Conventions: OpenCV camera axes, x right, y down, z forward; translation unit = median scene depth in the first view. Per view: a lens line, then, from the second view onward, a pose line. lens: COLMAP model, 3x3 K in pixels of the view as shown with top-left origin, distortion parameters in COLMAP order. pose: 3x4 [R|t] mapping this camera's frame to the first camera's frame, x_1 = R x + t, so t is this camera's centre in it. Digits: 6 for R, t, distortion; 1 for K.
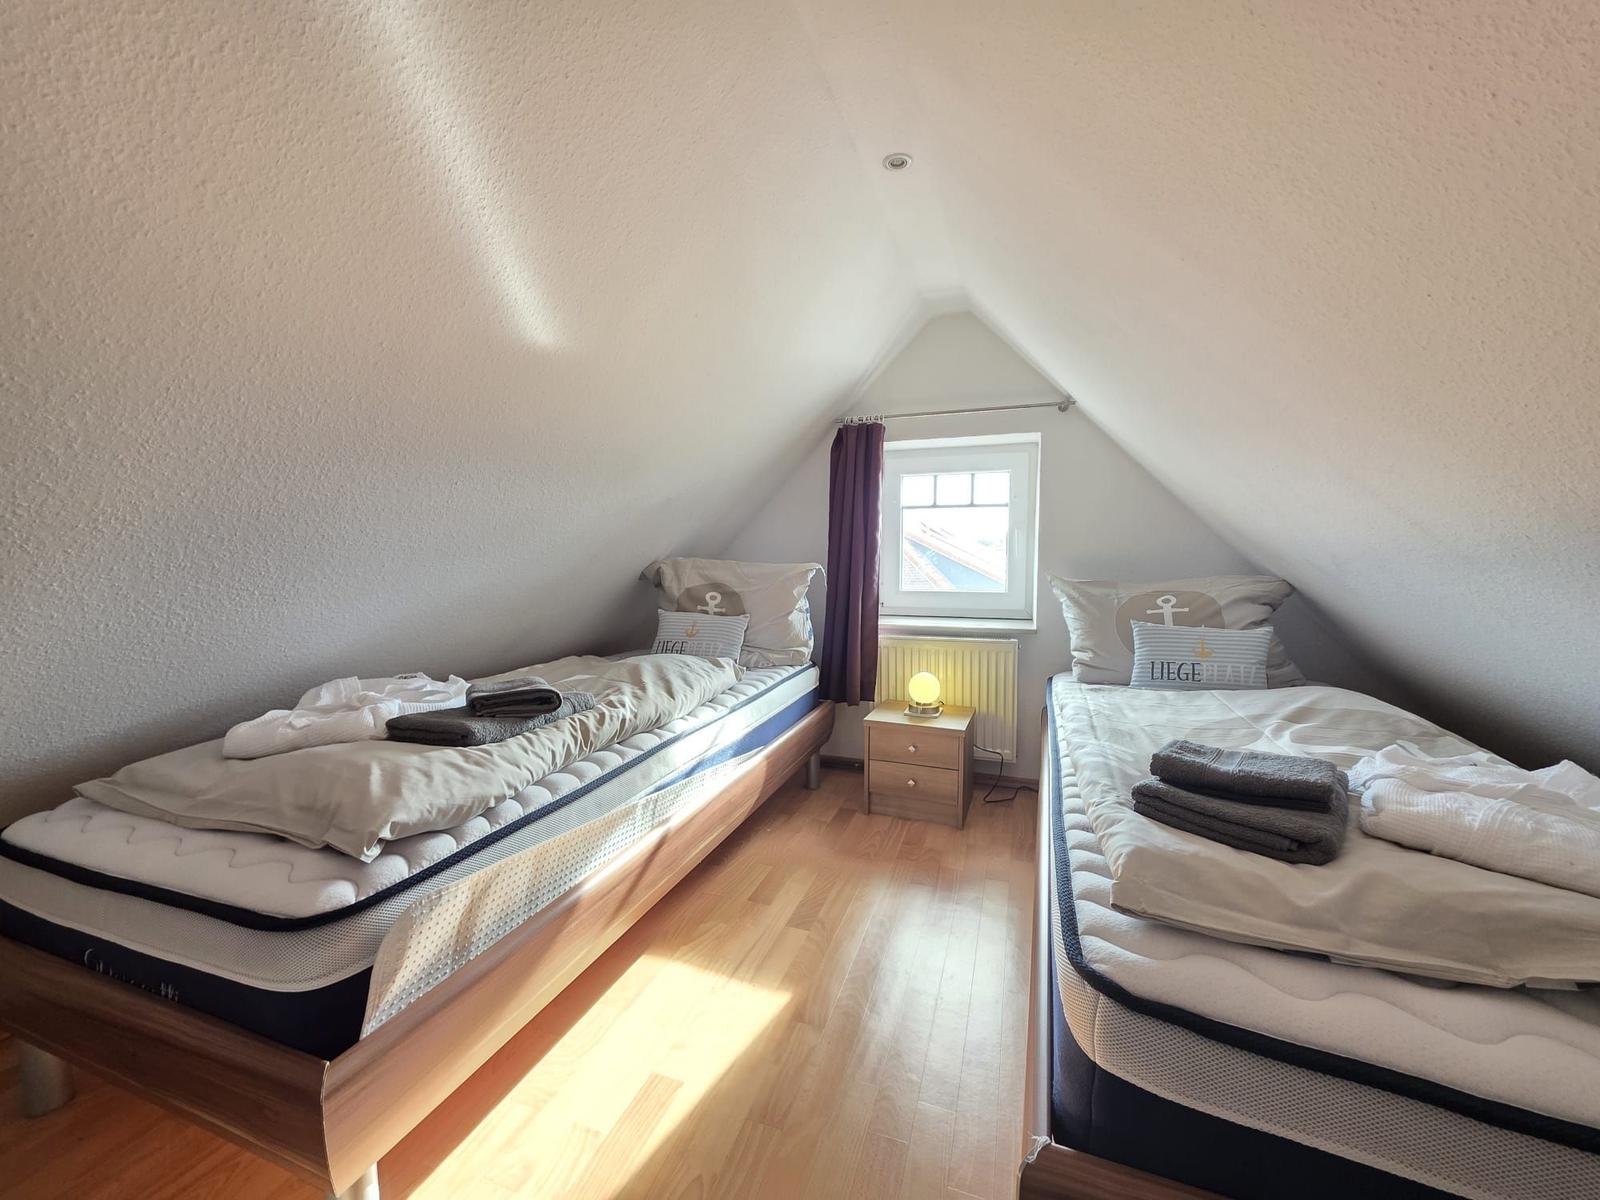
lens RADIAL K [[658.5, 0, 794.7], [0, 658.5, 598.4], [0, 0, 1]] dist [0.009928, 0.001534]
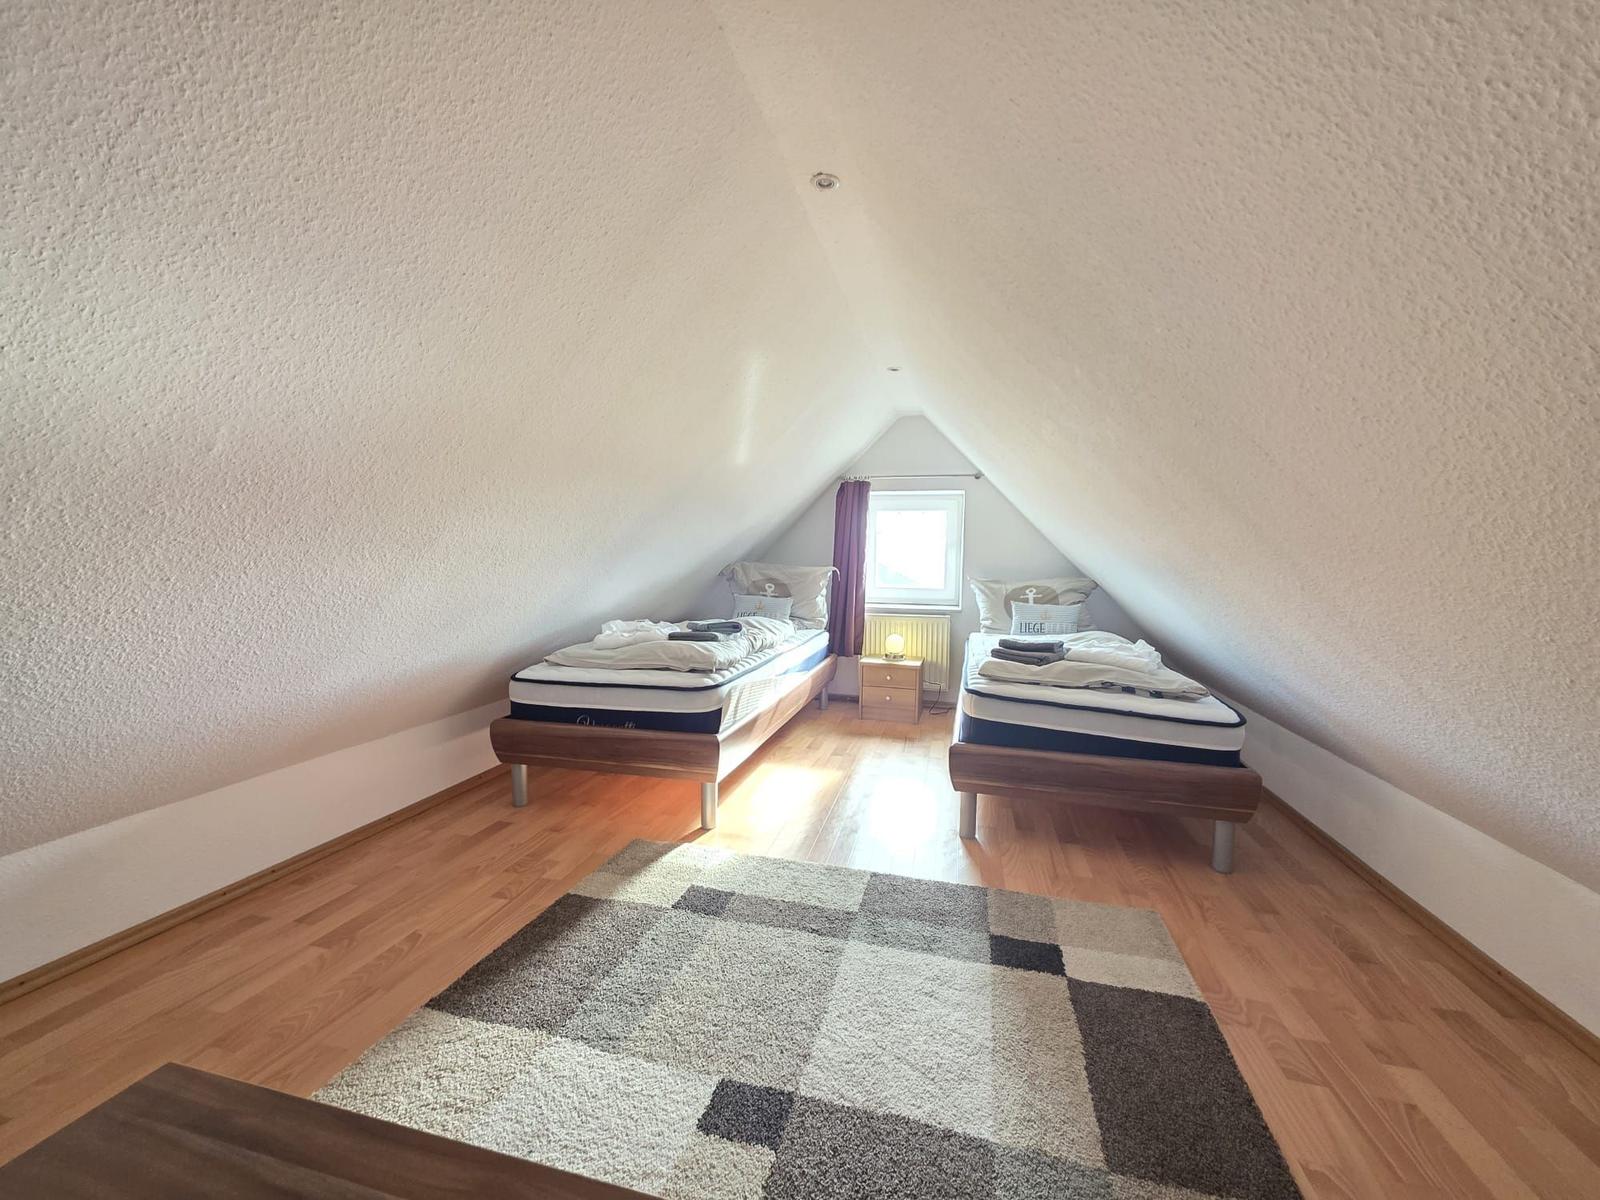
lens RADIAL K [[658.5, 0, 800.2], [0, 658.5, 601.9], [0, 0, 1]] dist [0.009928, 0.001534]
pose [[0.994834, 0.010645, 0.100959, -0.212814], [-0.009864, 0.999917, -0.008228, 0.048390], [-0.101039, 0.007189, 0.994857, -0.635586]]
